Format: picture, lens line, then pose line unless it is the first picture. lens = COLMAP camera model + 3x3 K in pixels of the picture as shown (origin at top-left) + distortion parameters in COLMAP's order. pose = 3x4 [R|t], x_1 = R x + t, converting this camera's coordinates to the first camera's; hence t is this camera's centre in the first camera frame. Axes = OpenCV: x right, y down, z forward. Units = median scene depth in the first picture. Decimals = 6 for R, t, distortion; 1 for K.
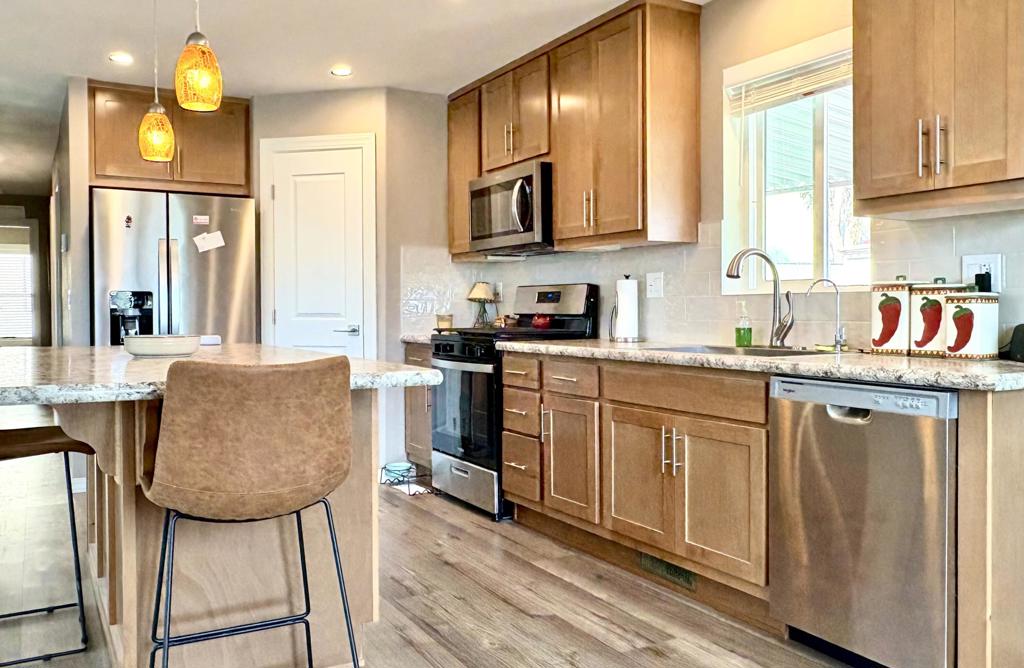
lens RADIAL K [[833.0, 0, 532.3], [0, 833.0, 322.0], [0, 0, 1]] dist [-0.003949, -0.009326]
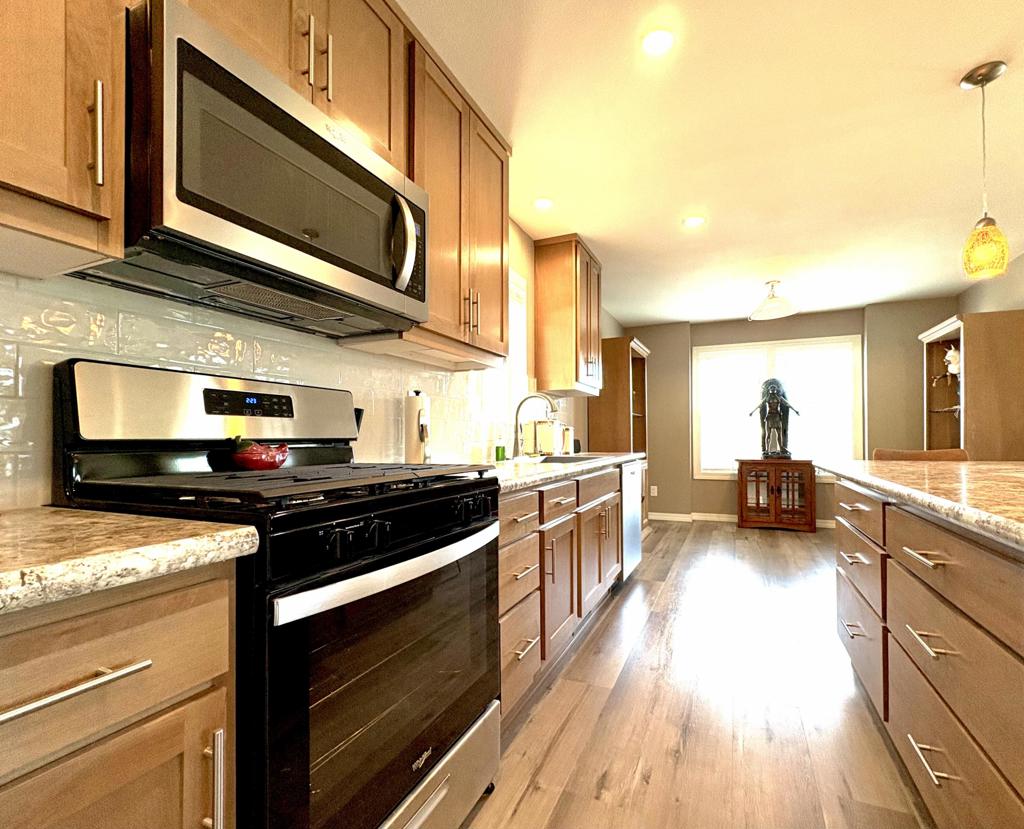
lens RADIAL K [[473.0, 0, 540.0], [0, 473.0, 429.1], [0, 0, 1]] dist [0.002508, -0.000098]
pose [[-0.593340, 0.023924, 0.804596, -0.397968], [0.024569, 0.999631, -0.011605, -0.011103], [-0.804577, 0.012883, -0.593709, 1.367893]]
